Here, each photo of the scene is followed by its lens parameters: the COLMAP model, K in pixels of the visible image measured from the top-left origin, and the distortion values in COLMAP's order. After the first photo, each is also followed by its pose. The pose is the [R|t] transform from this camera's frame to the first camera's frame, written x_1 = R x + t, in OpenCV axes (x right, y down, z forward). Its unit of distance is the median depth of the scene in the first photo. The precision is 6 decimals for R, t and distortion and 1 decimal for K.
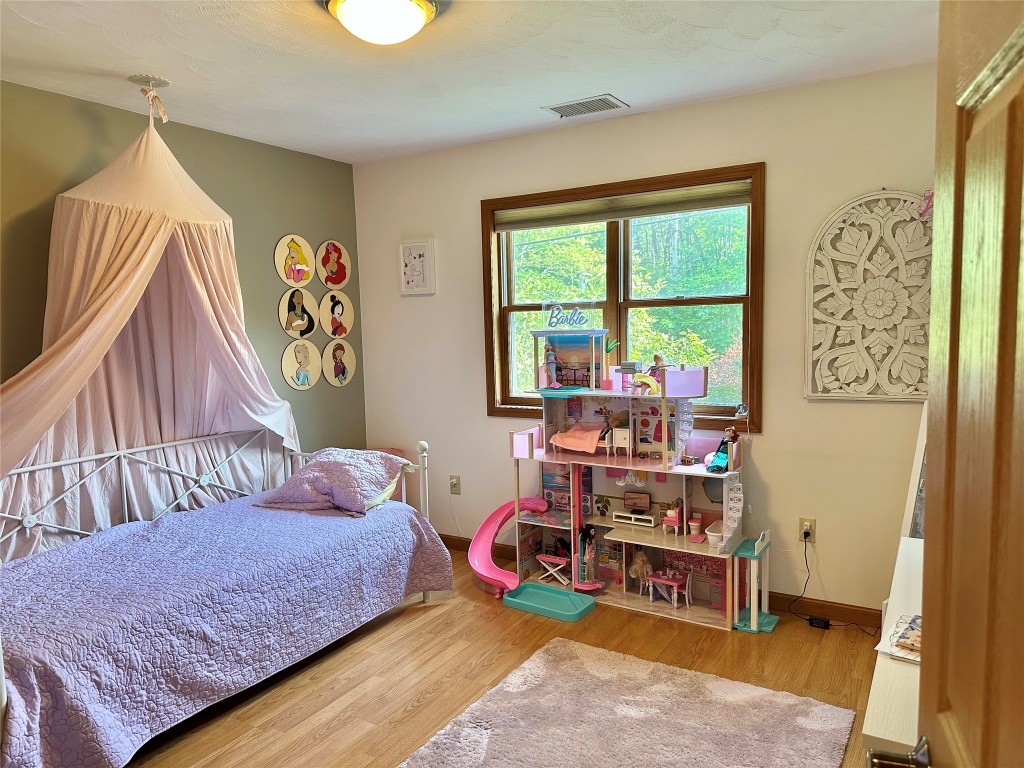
lens RADIAL K [[706.3, 0, 512.0], [0, 706.3, 384.0], [0, 0, 1]] dist [0.002787, 0.000829]
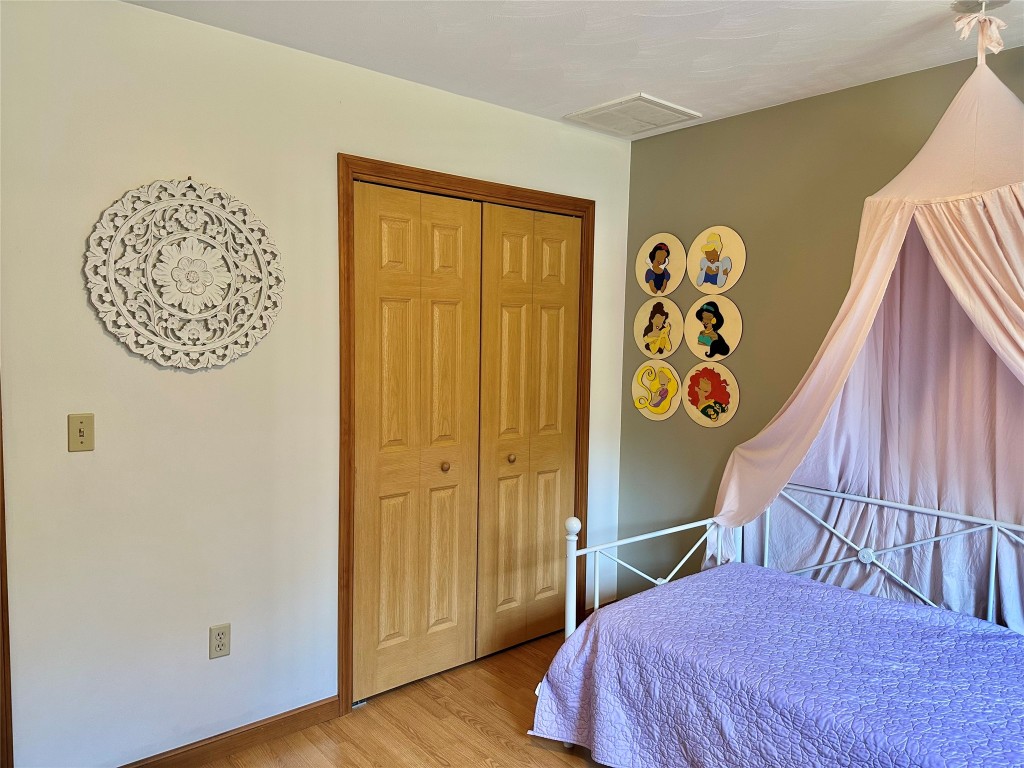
lens RADIAL K [[702.3, 0, 512.0], [0, 702.3, 384.0], [0, 0, 1]] dist [-0.040445, -0.001234]
pose [[-0.322568, 0.080139, -0.943148, 0.300504], [-0.104942, 0.987239, 0.119777, -0.087407], [0.940711, 0.137612, -0.310042, 0.811197]]
